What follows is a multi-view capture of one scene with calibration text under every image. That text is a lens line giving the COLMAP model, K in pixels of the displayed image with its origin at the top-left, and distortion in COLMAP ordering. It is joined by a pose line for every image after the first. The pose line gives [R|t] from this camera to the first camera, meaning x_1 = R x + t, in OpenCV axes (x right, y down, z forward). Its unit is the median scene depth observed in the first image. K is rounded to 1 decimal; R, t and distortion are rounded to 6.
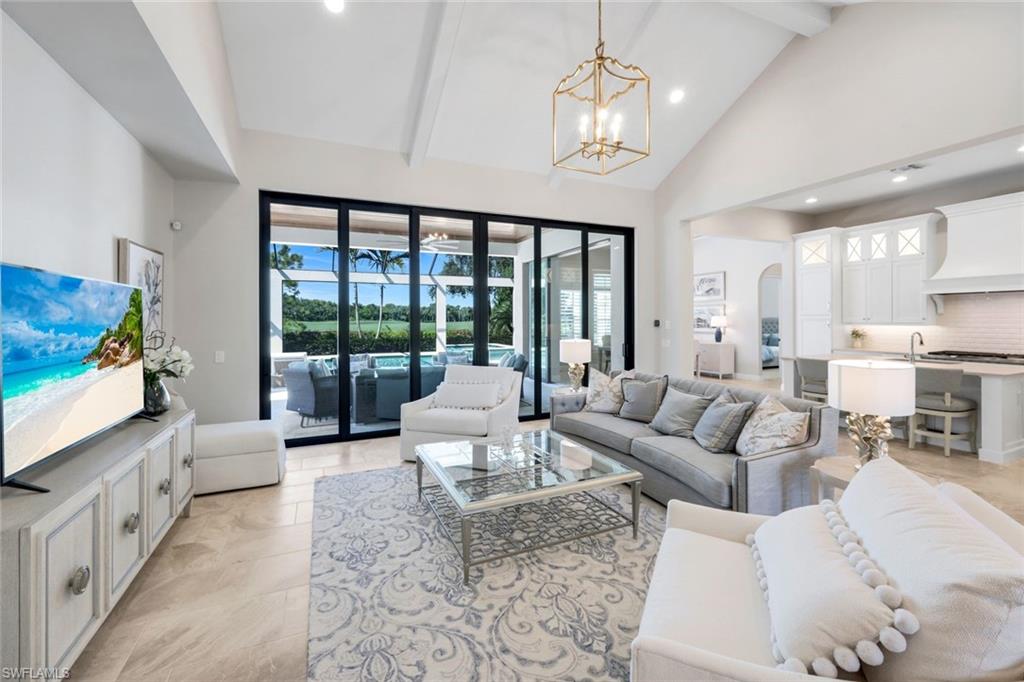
lens RADIAL K [[425.1, 0, 510.5], [0, 425.1, 323.3], [0, 0, 1]] dist [0.000126, -0.000081]
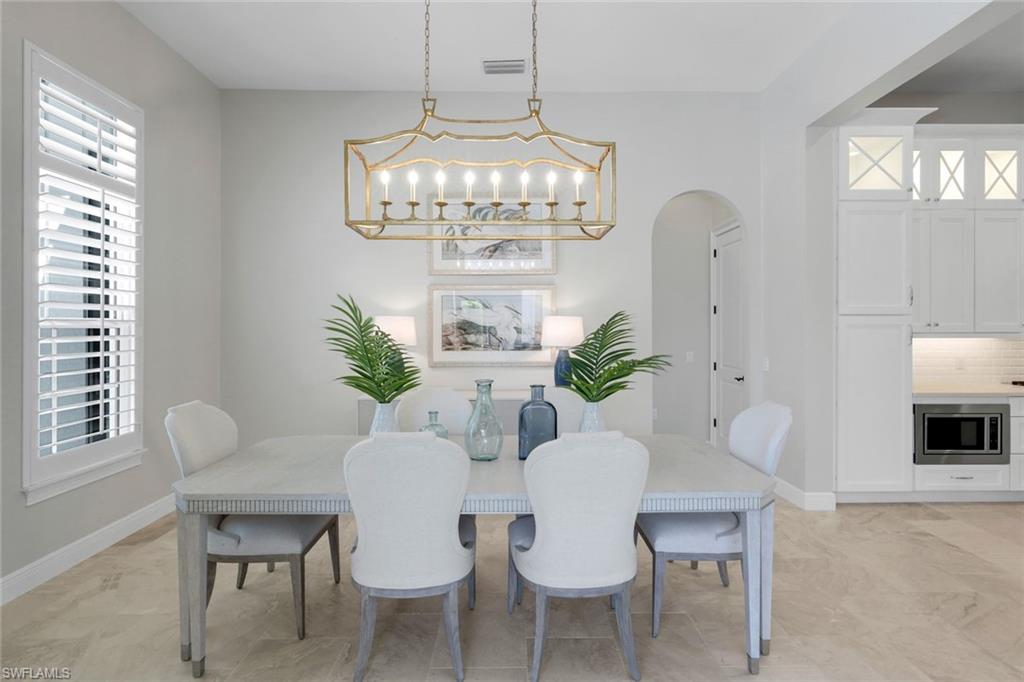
lens RADIAL K [[549.7, 0, 514.3], [0, 549.7, 316.6], [0, 0, 1]] dist [-0.002187, -0.000496]
pose [[0.400865, 0.002652, 0.916133, 0.080368], [0.010040, 0.999923, -0.007288, -0.018128], [-0.916082, 0.012119, 0.400808, 1.122262]]
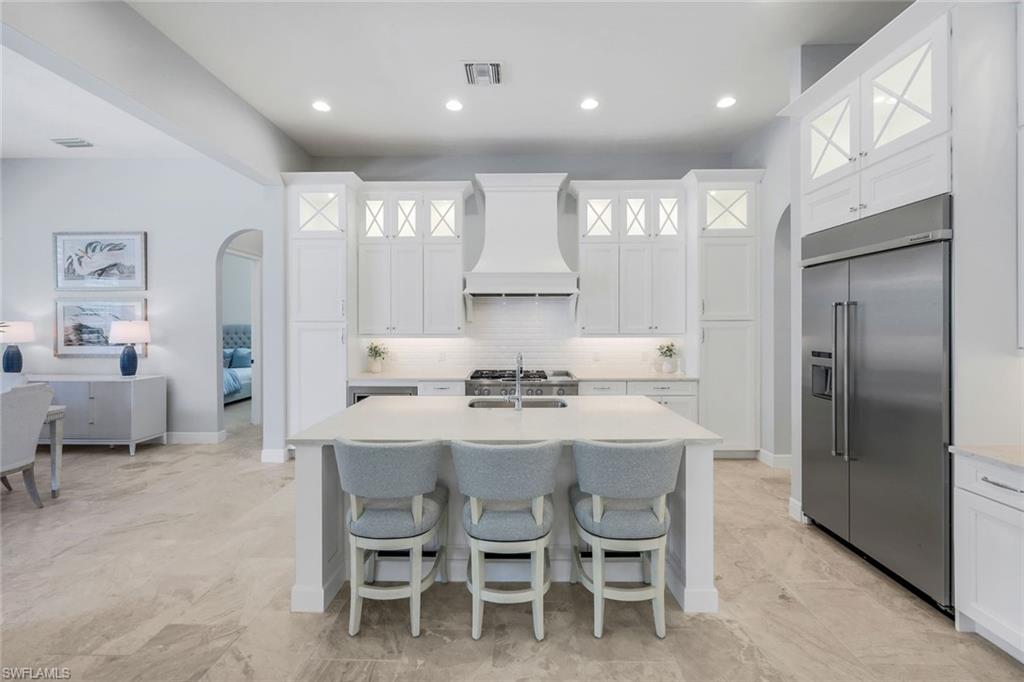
lens RADIAL K [[425.1, 0, 510.5], [0, 425.1, 323.3], [0, 0, 1]] dist [0.000126, -0.000081]
pose [[0.424375, 0.010023, 0.905431, 0.311273], [0.005208, 0.999895, -0.013510, -0.007536], [-0.905471, 0.010449, 0.424279, 0.532125]]
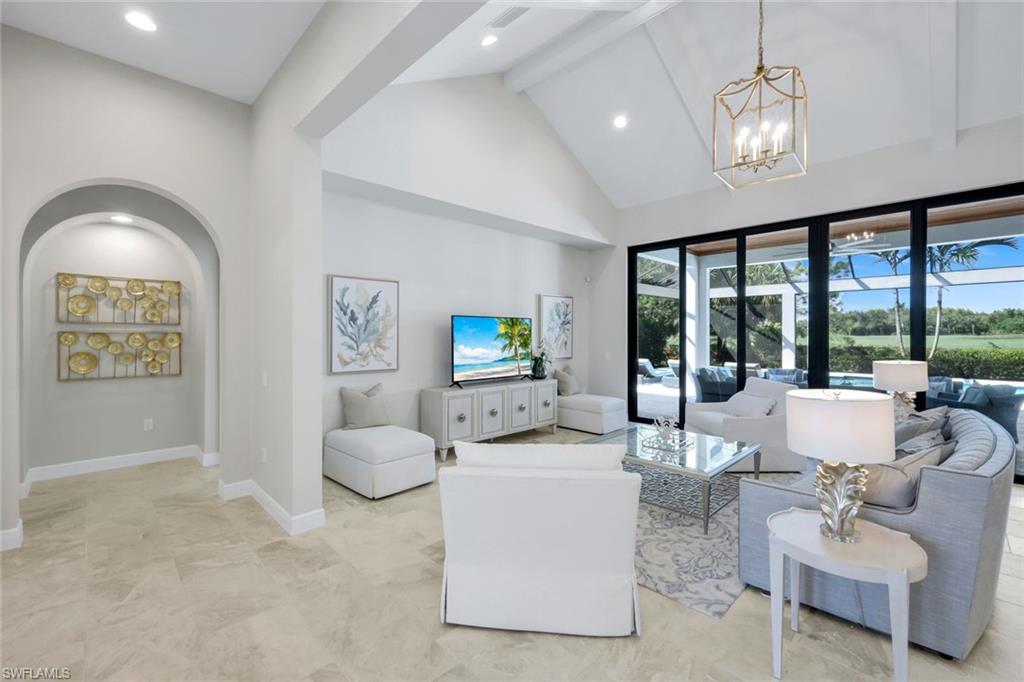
lens RADIAL K [[429.5, 0, 511.1], [0, 429.5, 334.8], [0, 0, 1]] dist [0.001559, 0.000203]
pose [[0.341987, 0.000693, -0.939704, 0.417444], [-0.006295, 0.999979, -0.001553, 0.001659], [0.939684, 0.006447, 0.341984, 0.056566]]
